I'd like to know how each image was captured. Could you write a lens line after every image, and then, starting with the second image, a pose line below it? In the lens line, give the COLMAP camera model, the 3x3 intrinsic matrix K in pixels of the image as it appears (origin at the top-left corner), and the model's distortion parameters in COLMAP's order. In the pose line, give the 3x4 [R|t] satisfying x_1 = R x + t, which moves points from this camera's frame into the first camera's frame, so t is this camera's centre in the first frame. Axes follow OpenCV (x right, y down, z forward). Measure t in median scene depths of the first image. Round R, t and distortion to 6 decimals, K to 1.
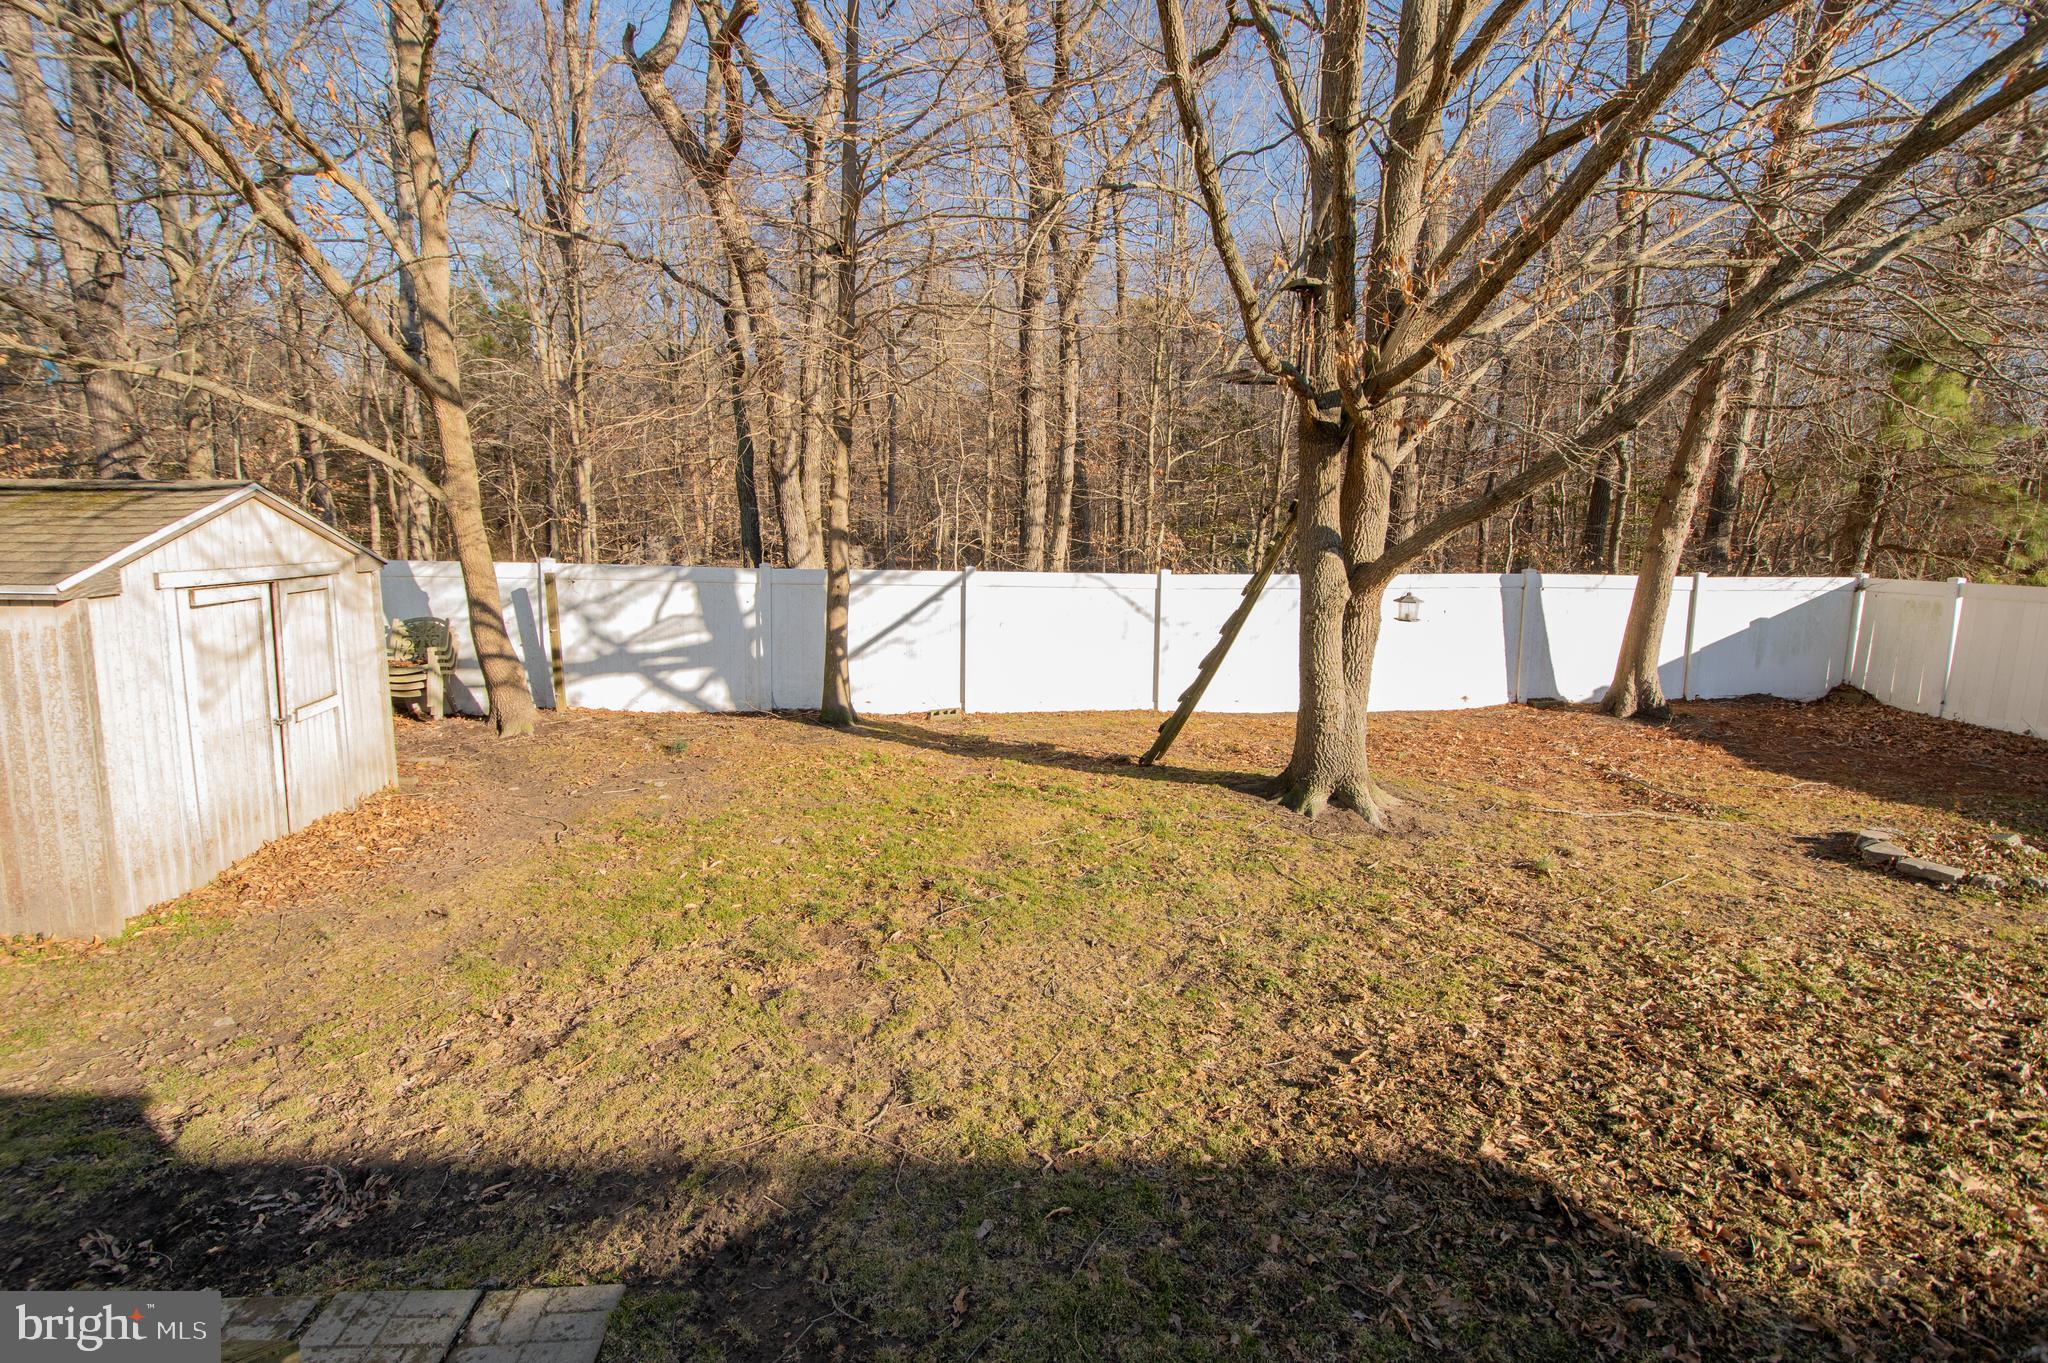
lens RADIAL K [[865.4, 0, 1047.4], [0, 865.4, 679.8], [0, 0, 1]] dist [-0.031803, -0.000209]
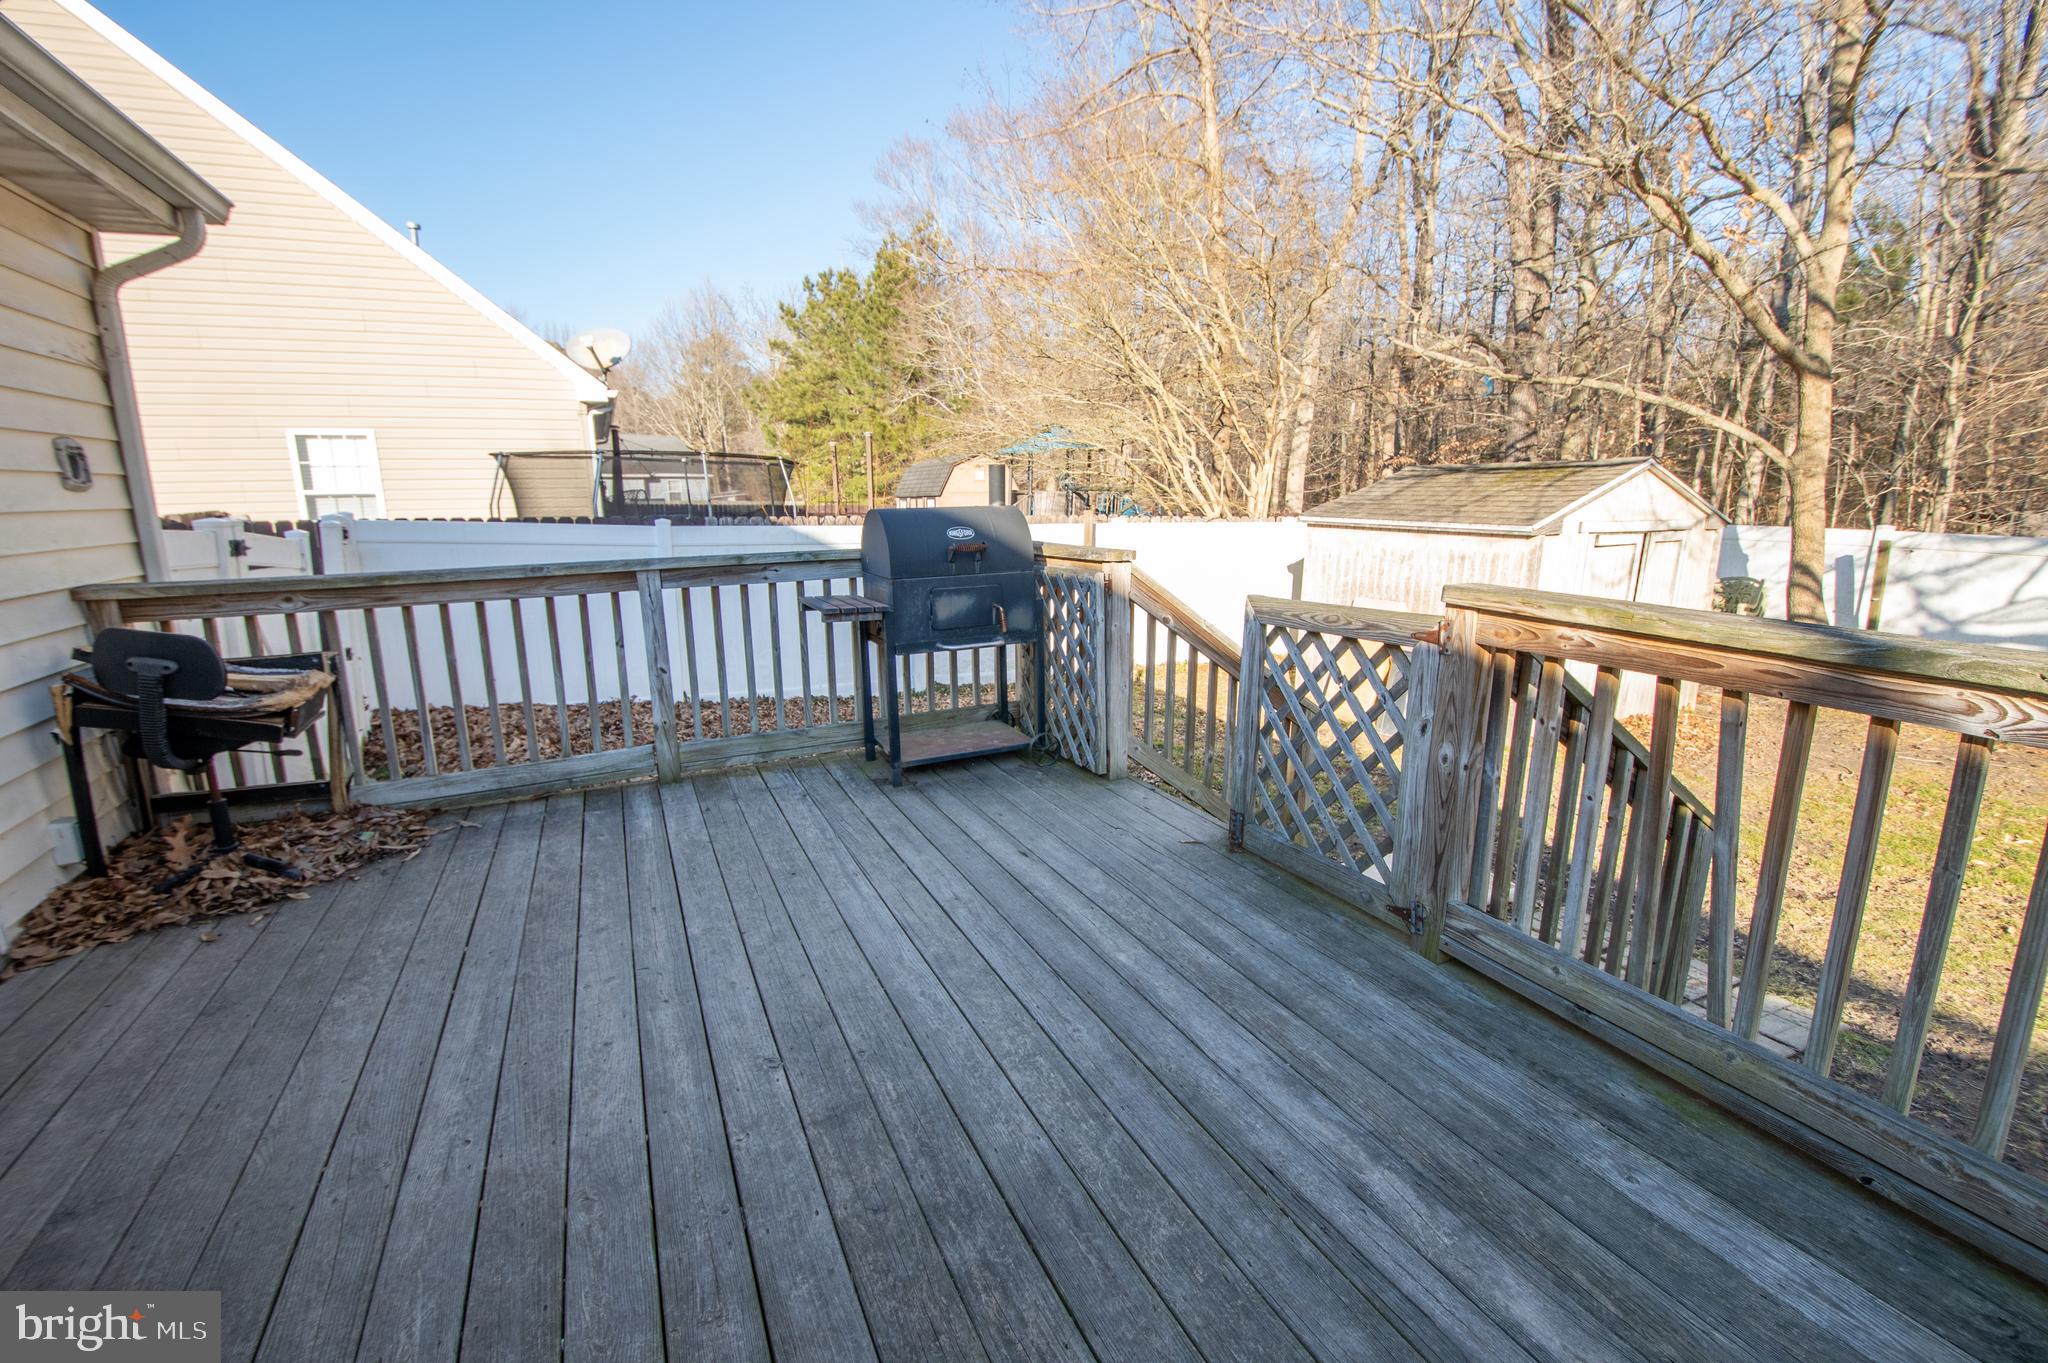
lens RADIAL K [[865.4, 0, 1047.4], [0, 865.4, 679.8], [0, 0, 1]] dist [-0.031803, -0.000209]
pose [[0.278405, 0.178708, -0.943692, 0.082962], [-0.153942, 0.978138, 0.139816, 0.044159], [0.948047, 0.106349, 0.299829, -0.179261]]
